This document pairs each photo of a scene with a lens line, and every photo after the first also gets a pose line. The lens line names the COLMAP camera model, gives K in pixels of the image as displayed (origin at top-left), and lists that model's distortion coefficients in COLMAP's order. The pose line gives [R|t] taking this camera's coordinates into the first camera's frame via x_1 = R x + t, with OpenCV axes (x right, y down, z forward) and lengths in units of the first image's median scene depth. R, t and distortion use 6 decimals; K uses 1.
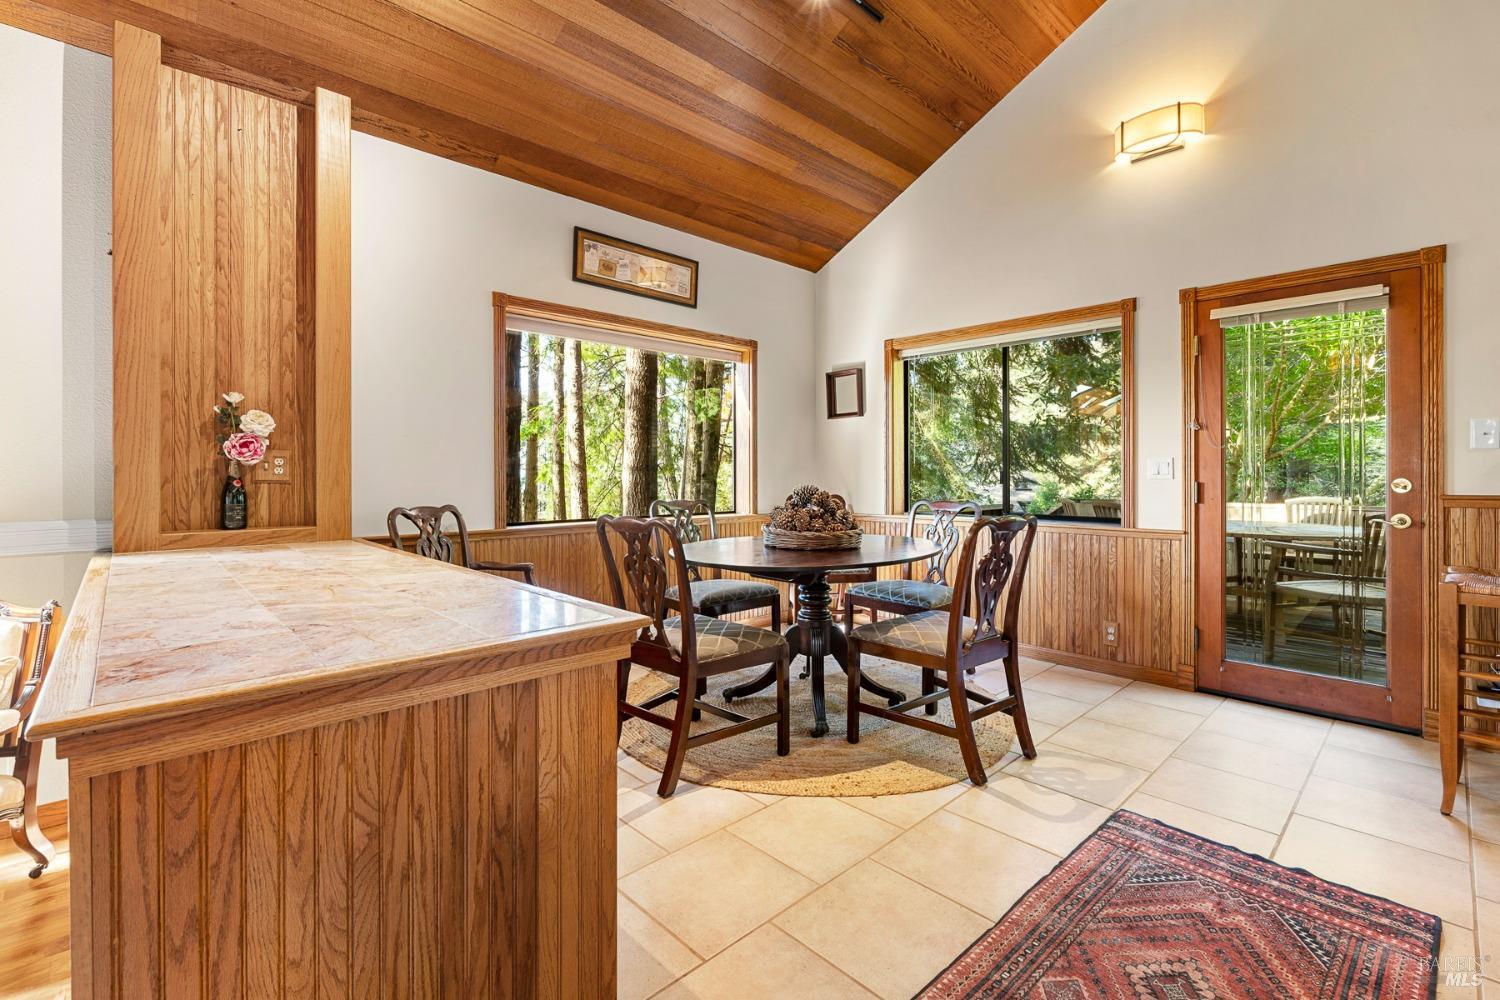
lens RADIAL K [[674.9, 0, 712.2], [0, 674.9, 481.3], [0, 0, 1]] dist [-0.002527, -0.000860]
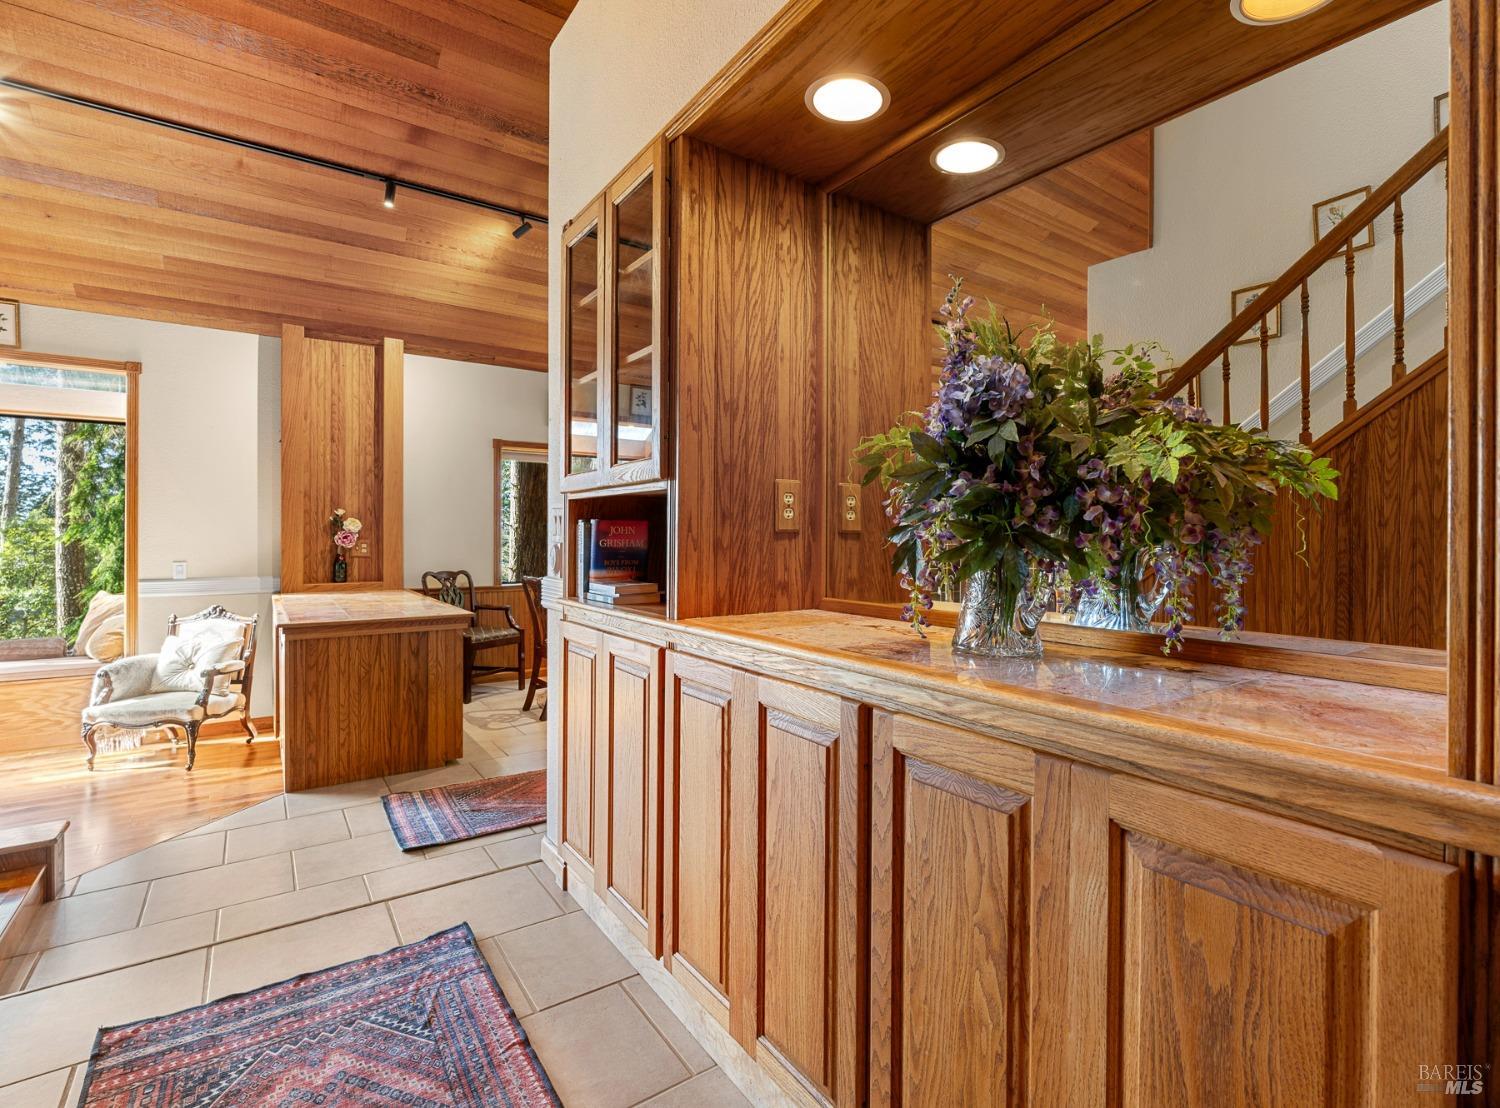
lens RADIAL K [[712.9, 0, 757.0], [0, 712.9, 547.6], [0, 0, 1]] dist [0.001786, 0.000171]
pose [[0.993523, 0.004960, -0.113520, 0.658976], [-0.004920, 0.999988, 0.000634, -0.032398], [0.113522, -0.000071, 0.993536, -0.827279]]
